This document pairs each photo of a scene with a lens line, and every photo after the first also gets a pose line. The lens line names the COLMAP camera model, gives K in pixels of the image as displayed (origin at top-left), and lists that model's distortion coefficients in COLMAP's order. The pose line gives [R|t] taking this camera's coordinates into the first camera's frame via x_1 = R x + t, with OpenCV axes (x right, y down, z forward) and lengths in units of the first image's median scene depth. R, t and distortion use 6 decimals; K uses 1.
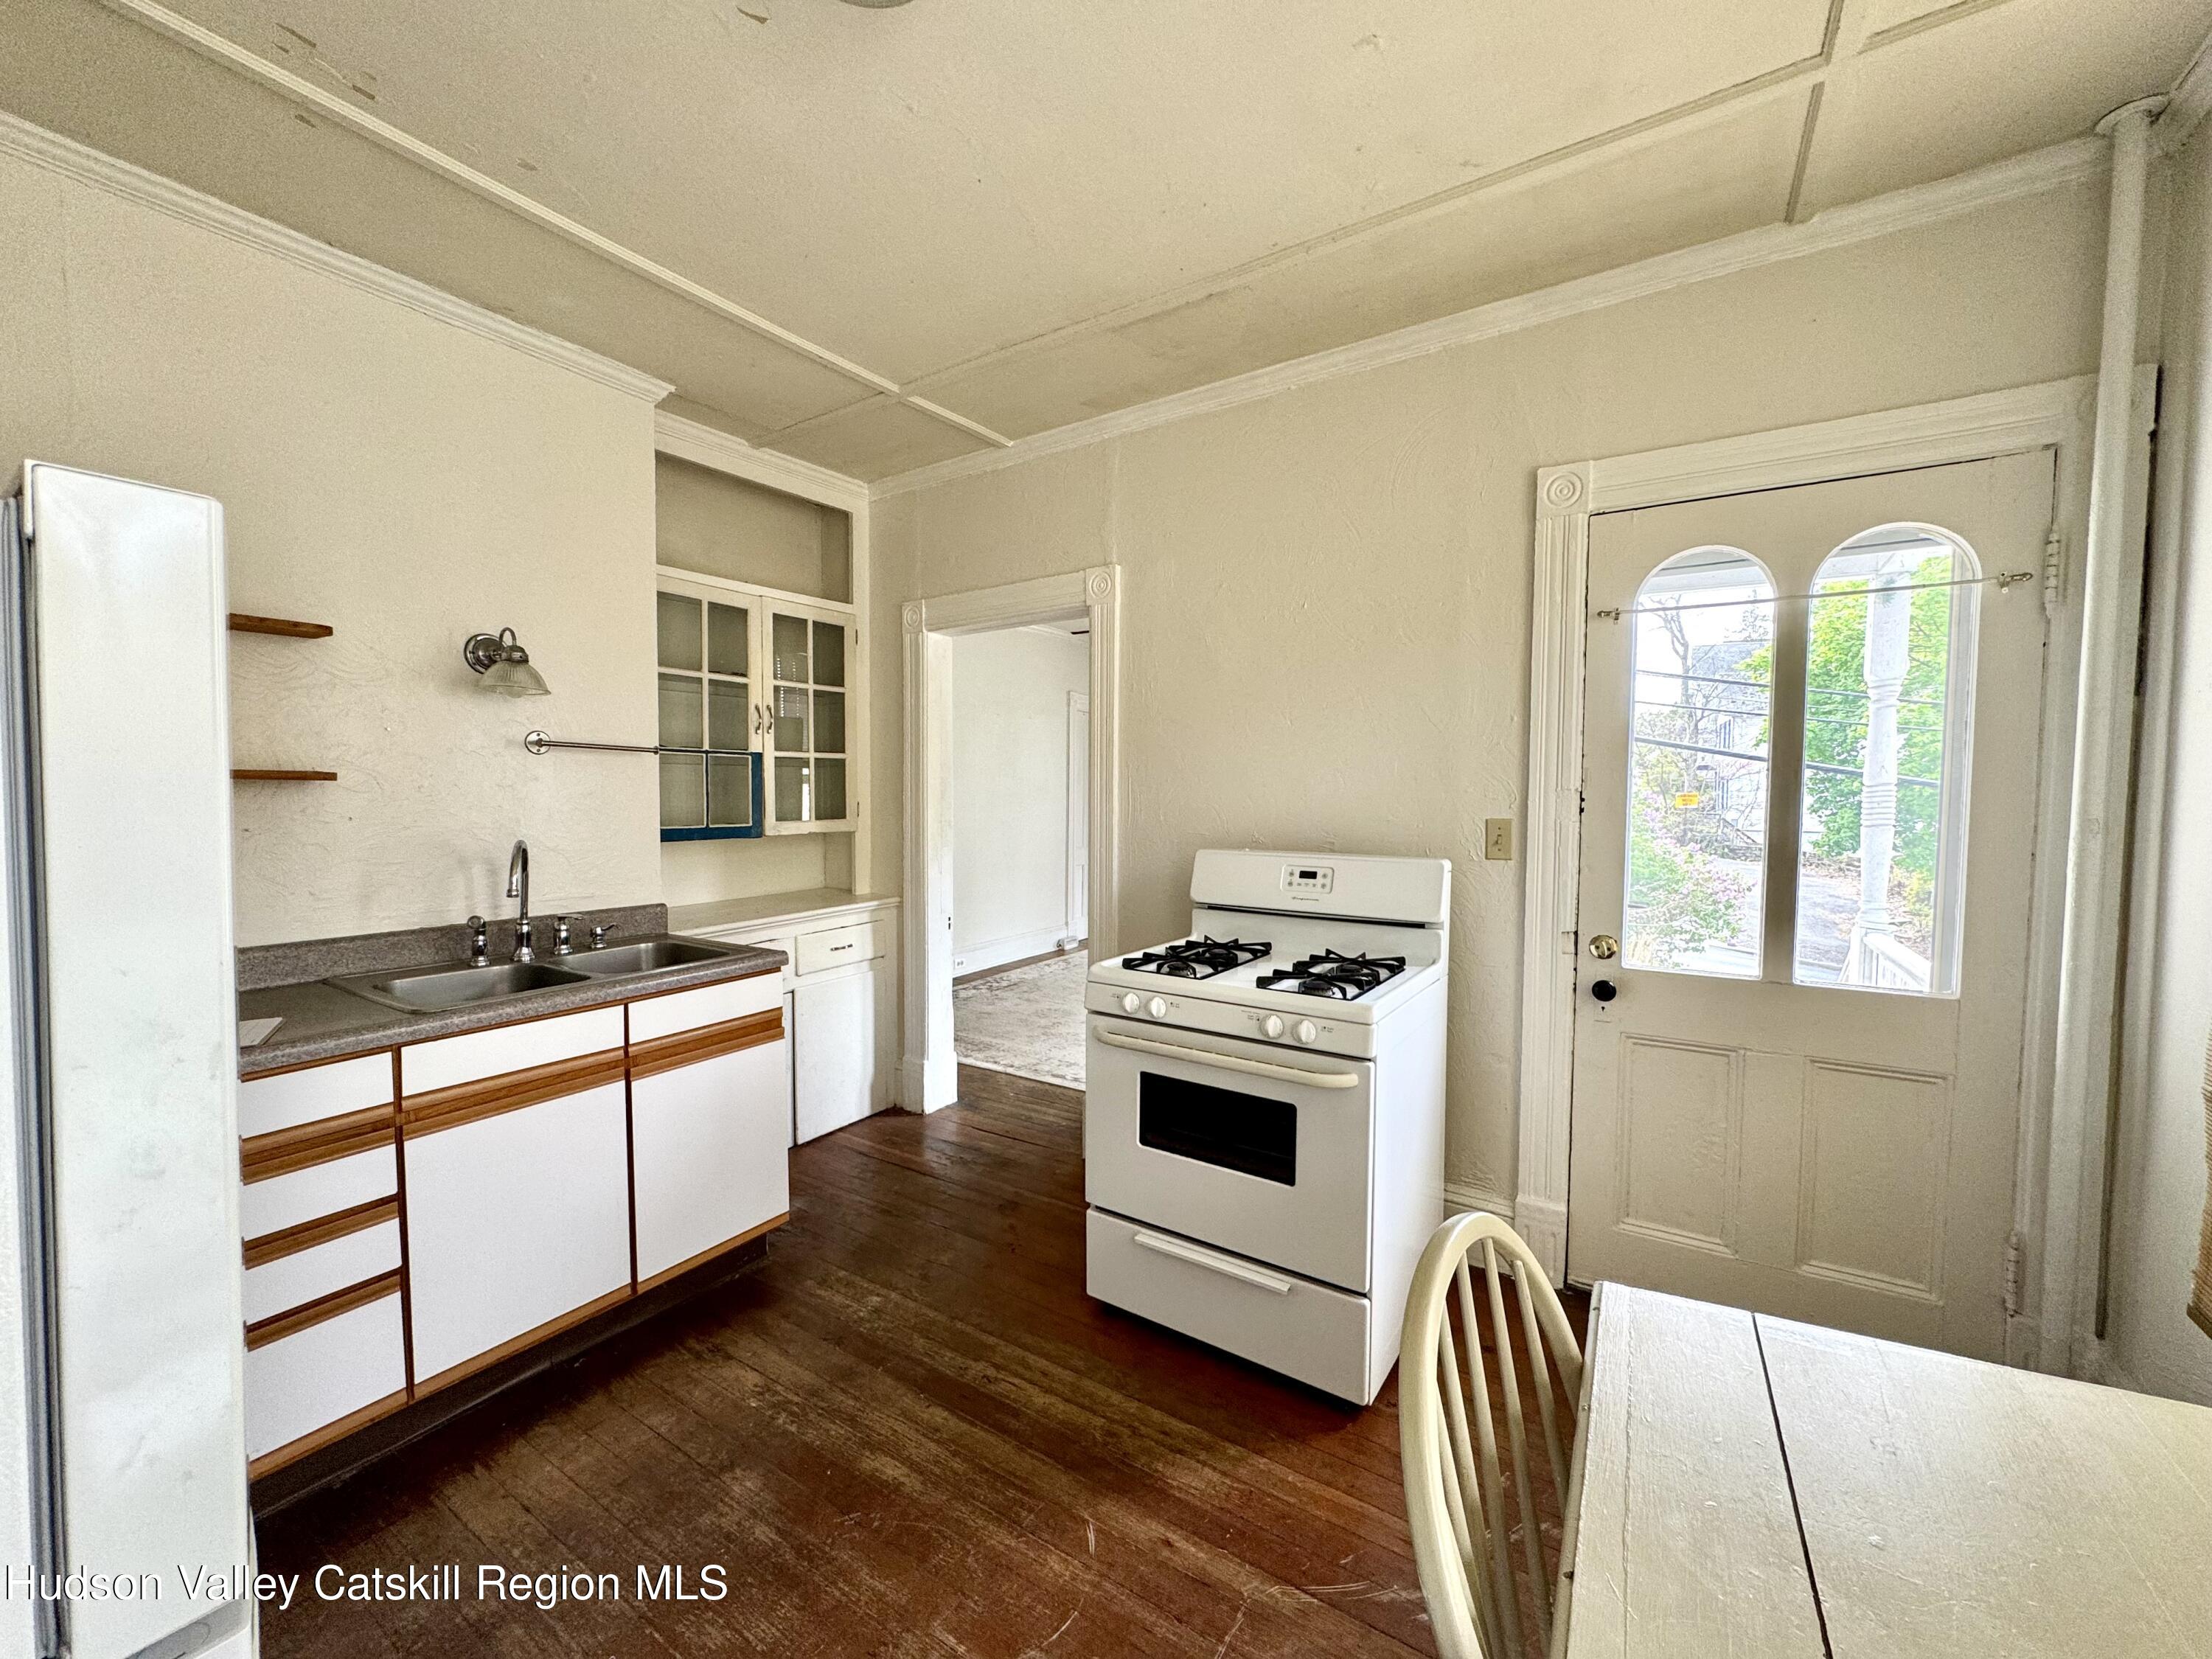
lens RADIAL K [[880.6, 0, 1105.7], [0, 880.6, 830.8], [0, 0, 1]] dist [-0.002486, 0.000749]
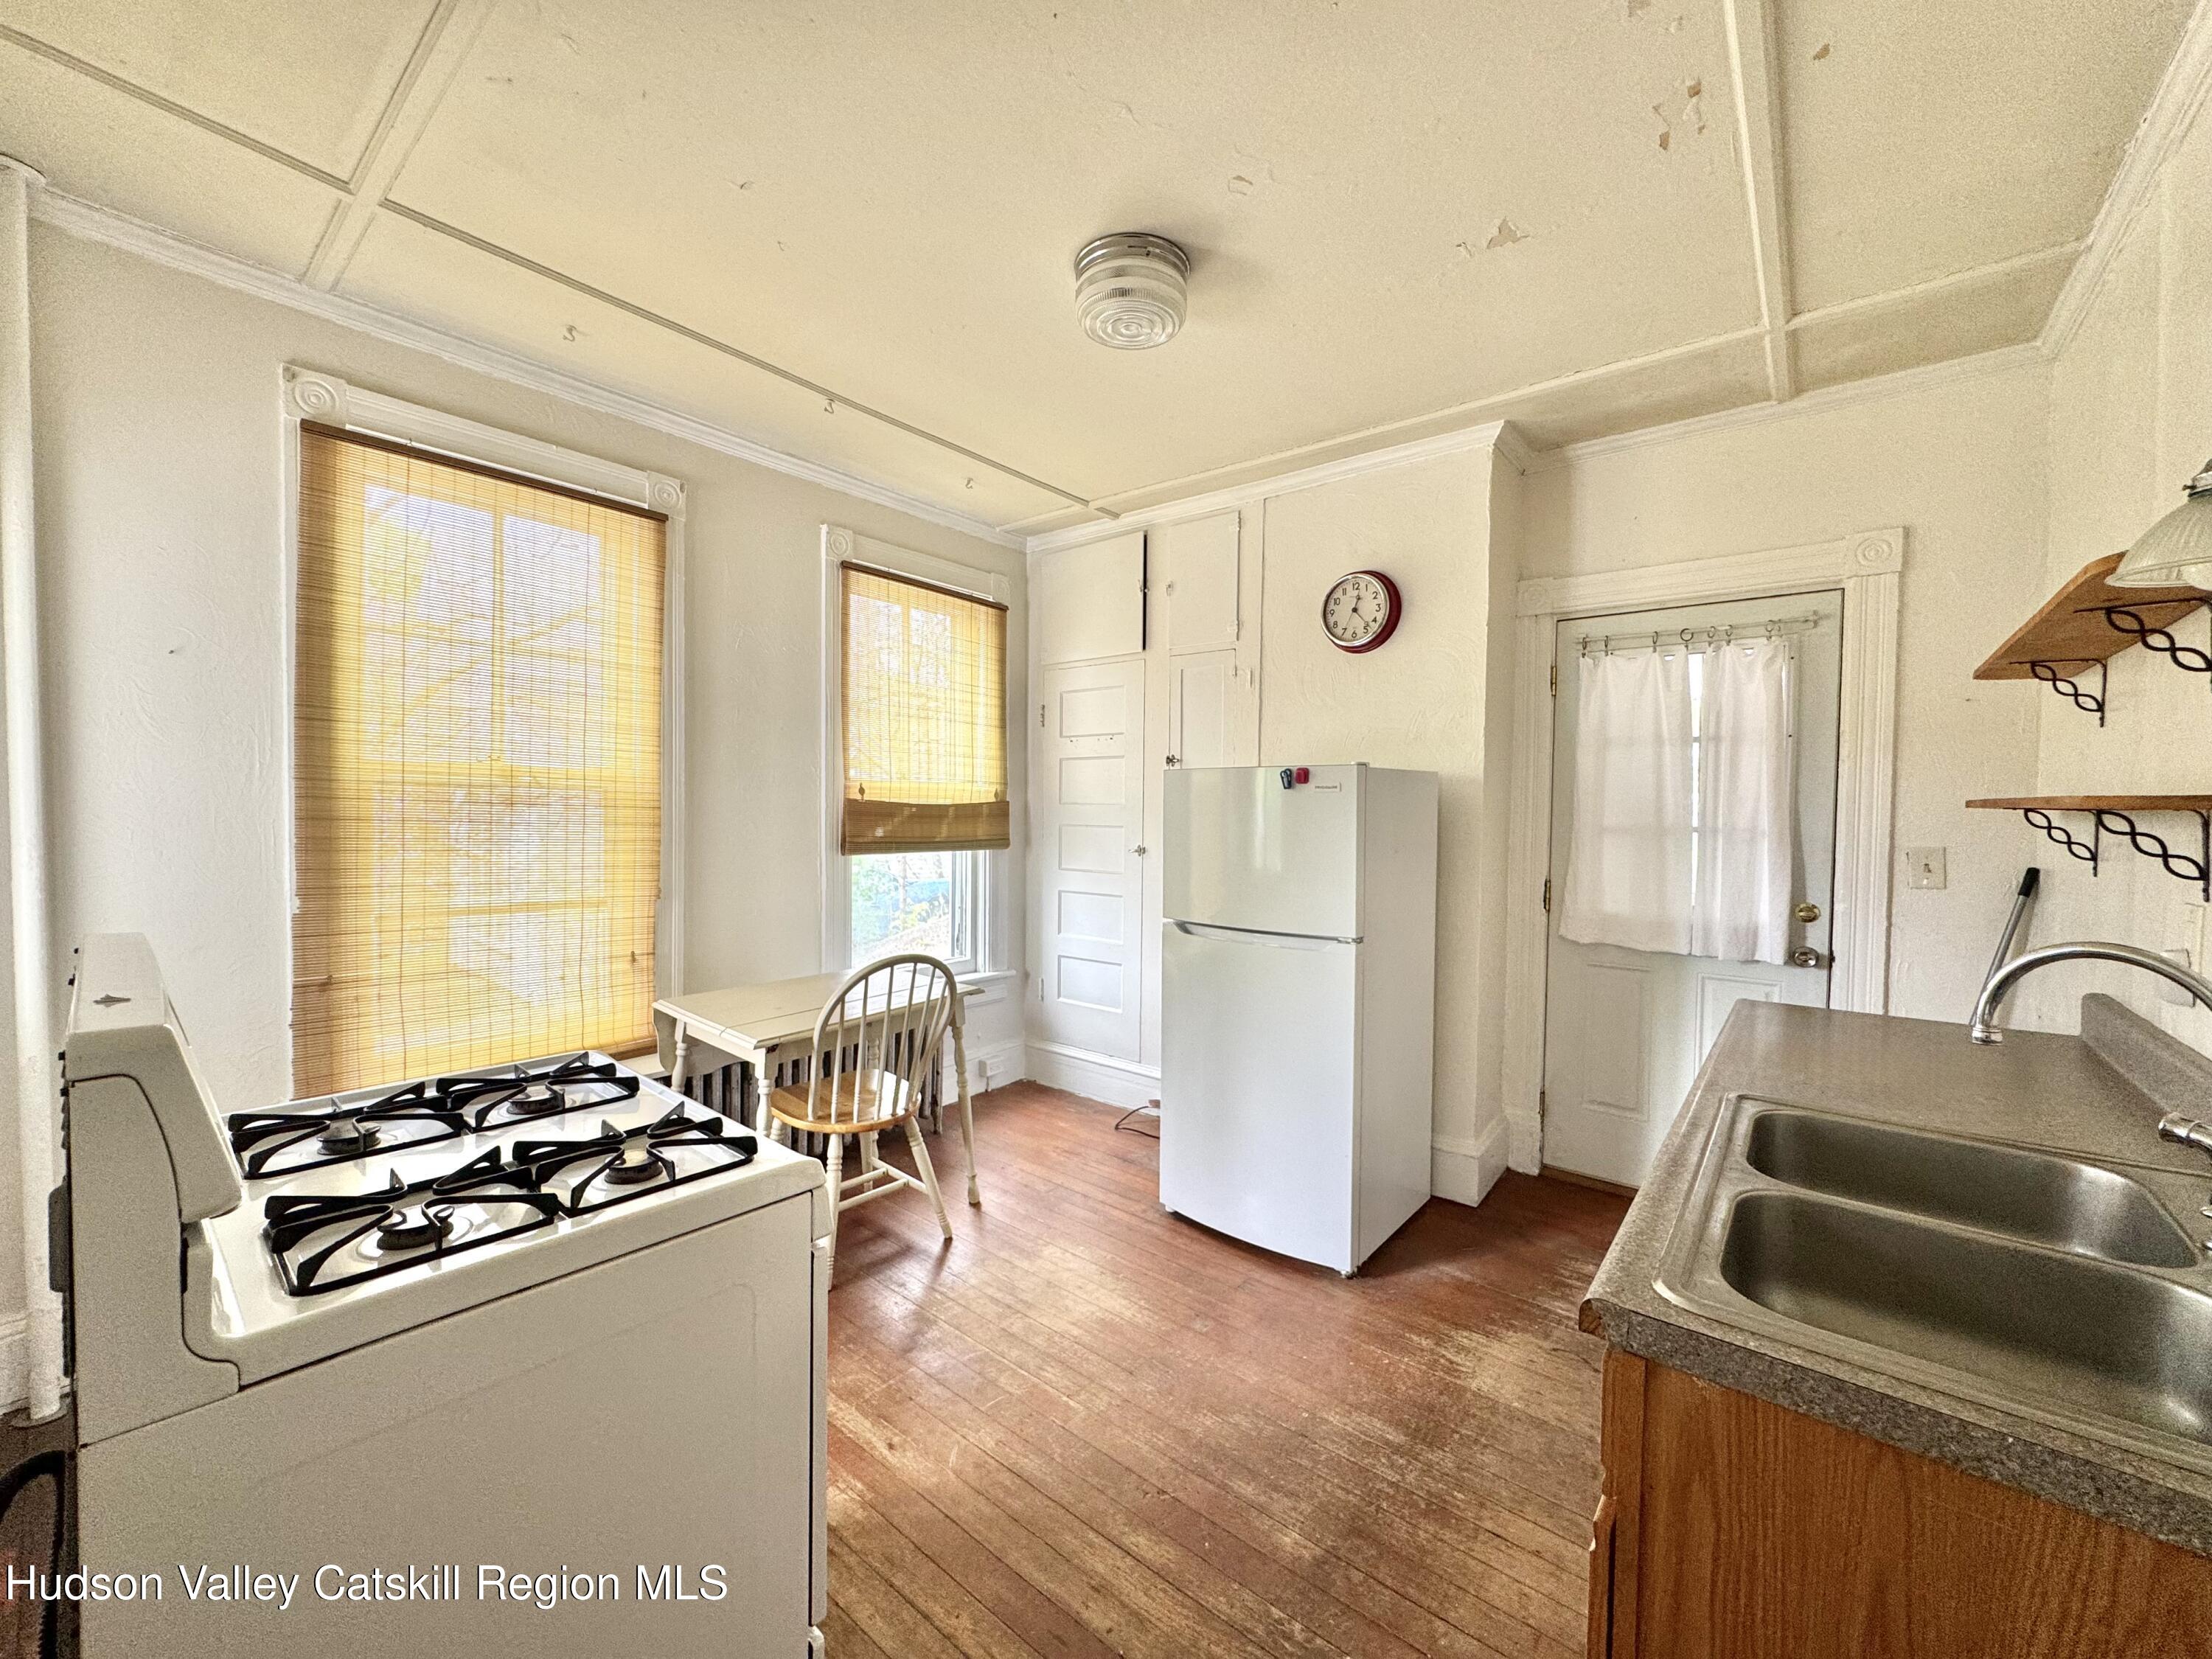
lens RADIAL K [[880.6, 0, 1105.7], [0, 880.6, 830.8], [0, 0, 1]] dist [-0.002486, 0.000749]
pose [[-0.993711, -0.020240, 0.110132, -0.273499], [-0.012180, 0.997230, 0.073370, -0.081609], [-0.111312, 0.071567, -0.991205, 1.736885]]
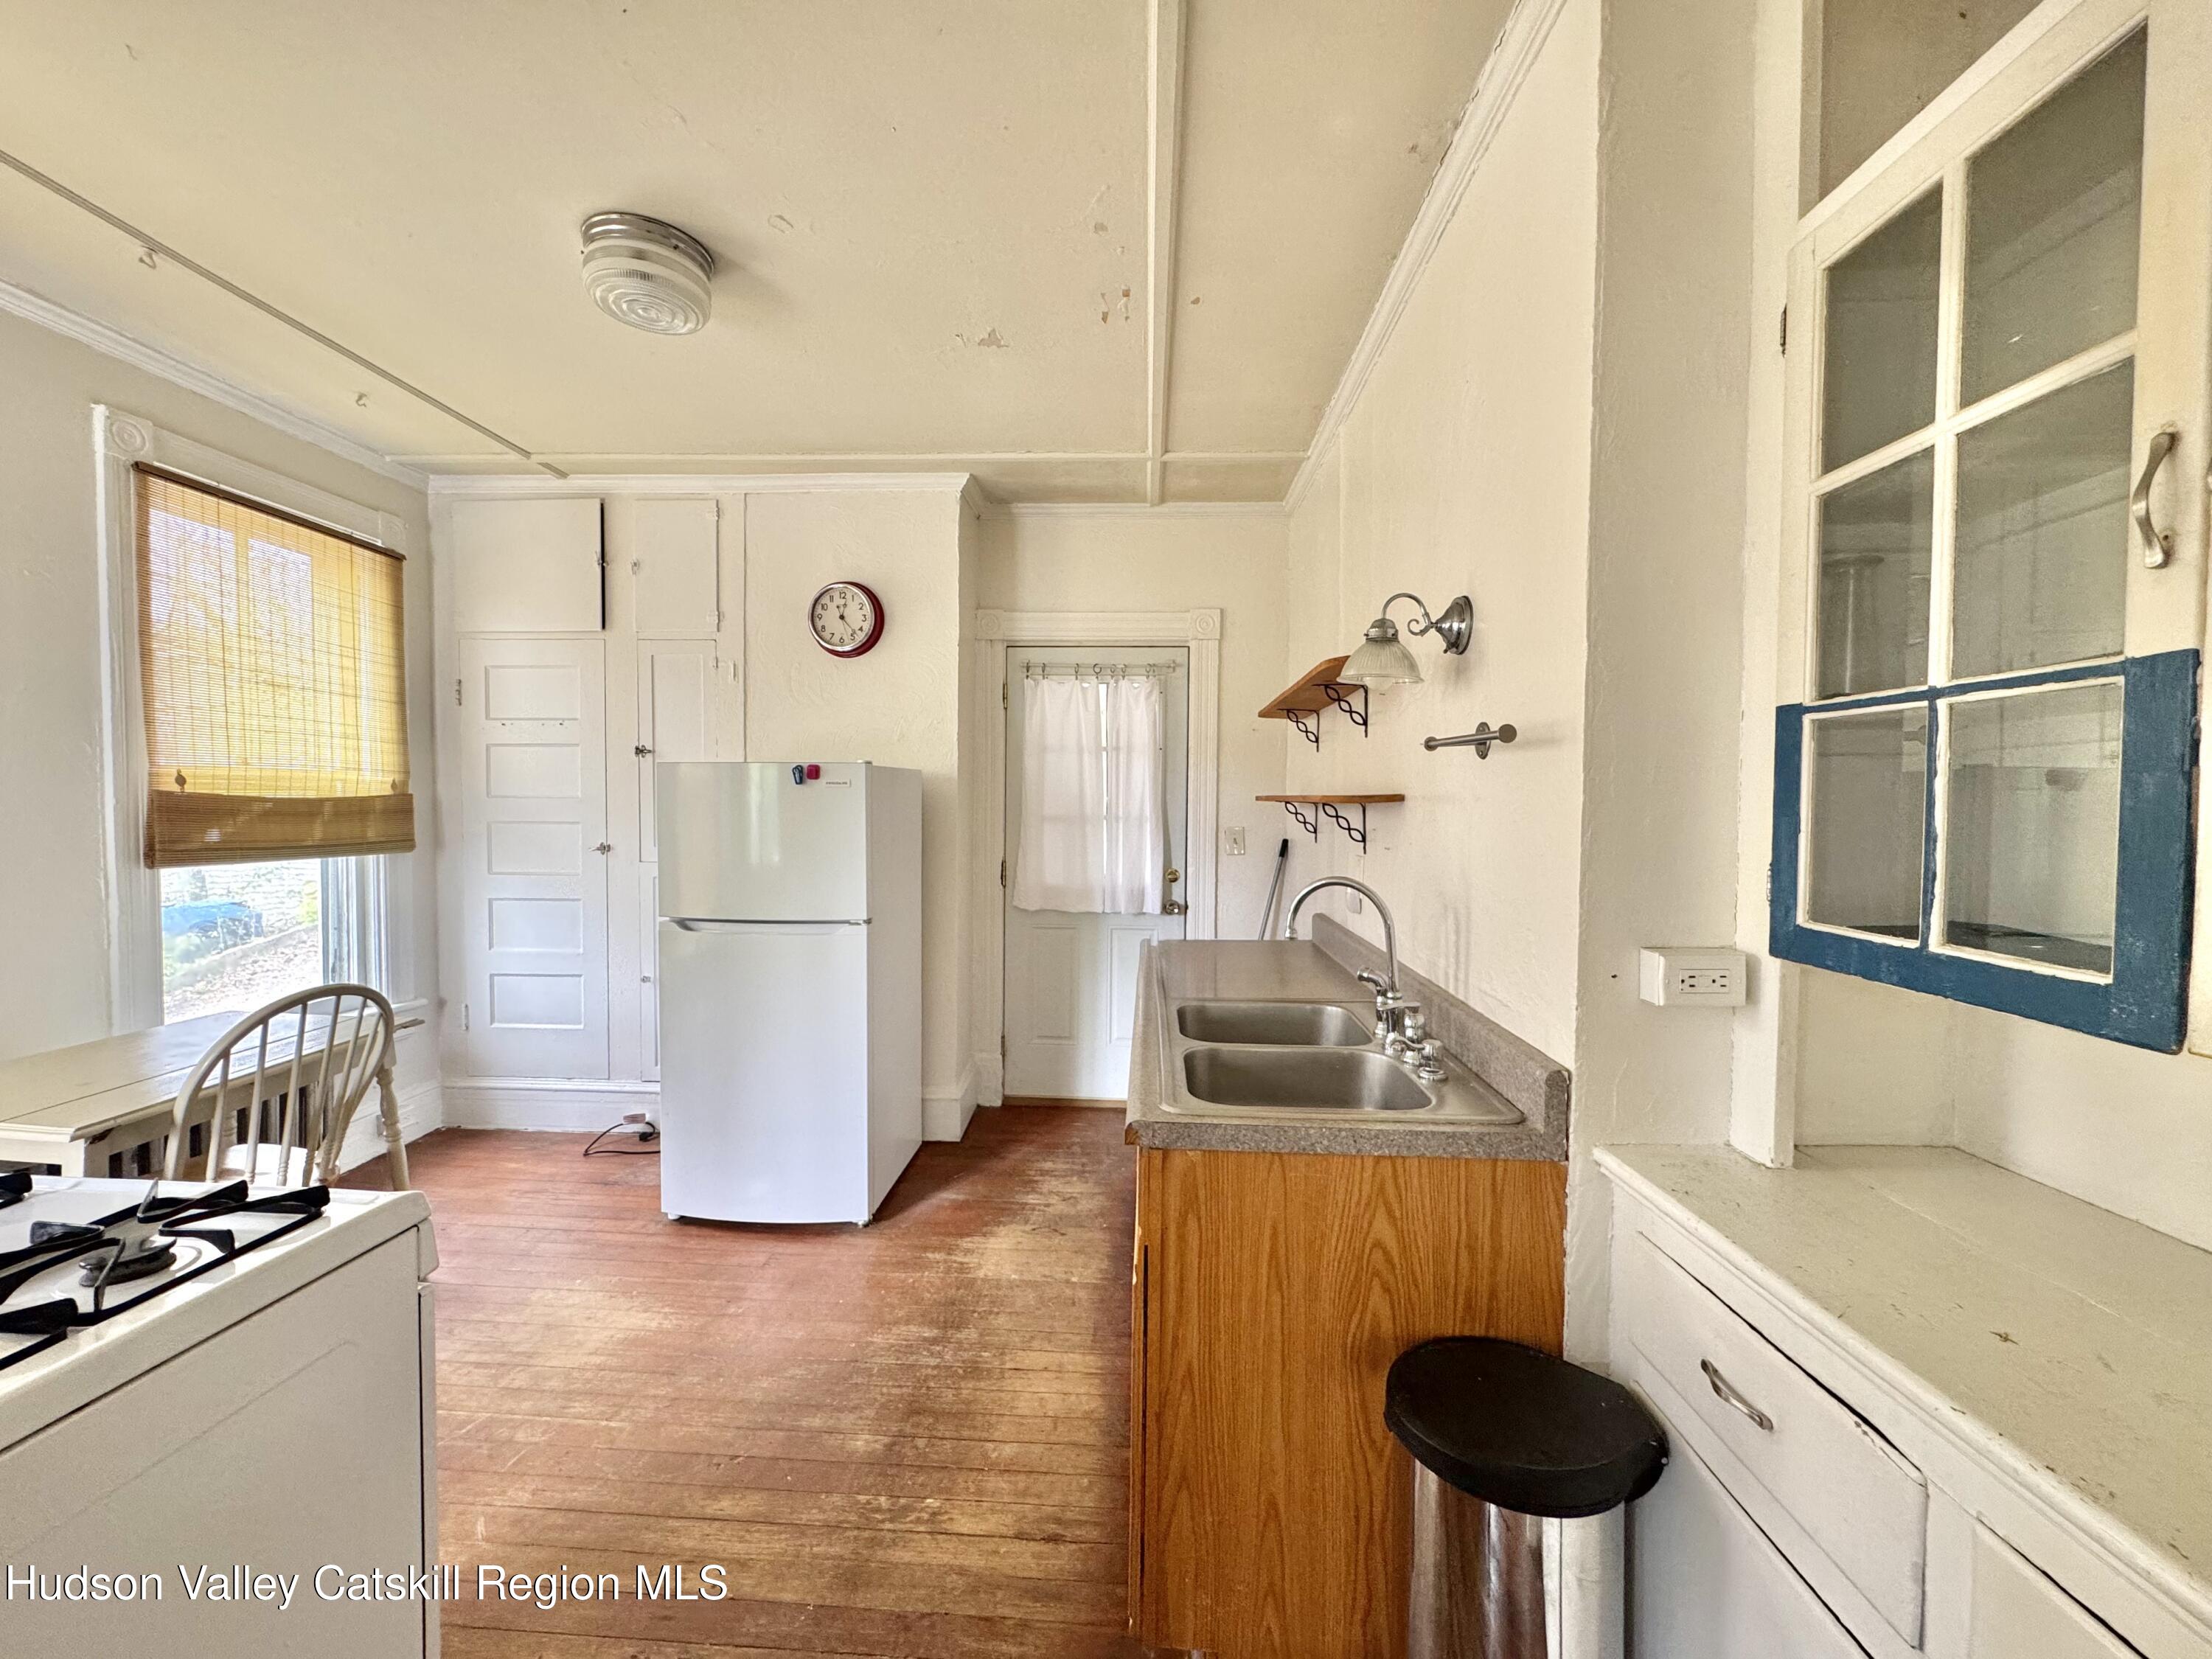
lens RADIAL K [[880.6, 0, 1105.7], [0, 880.6, 830.8], [0, 0, 1]] dist [-0.002486, 0.000749]
pose [[-0.865711, 0.002253, -0.500539, -0.115355], [-0.036338, 0.997068, 0.067335, -0.089056], [0.499223, 0.076481, -0.863092, 1.850492]]
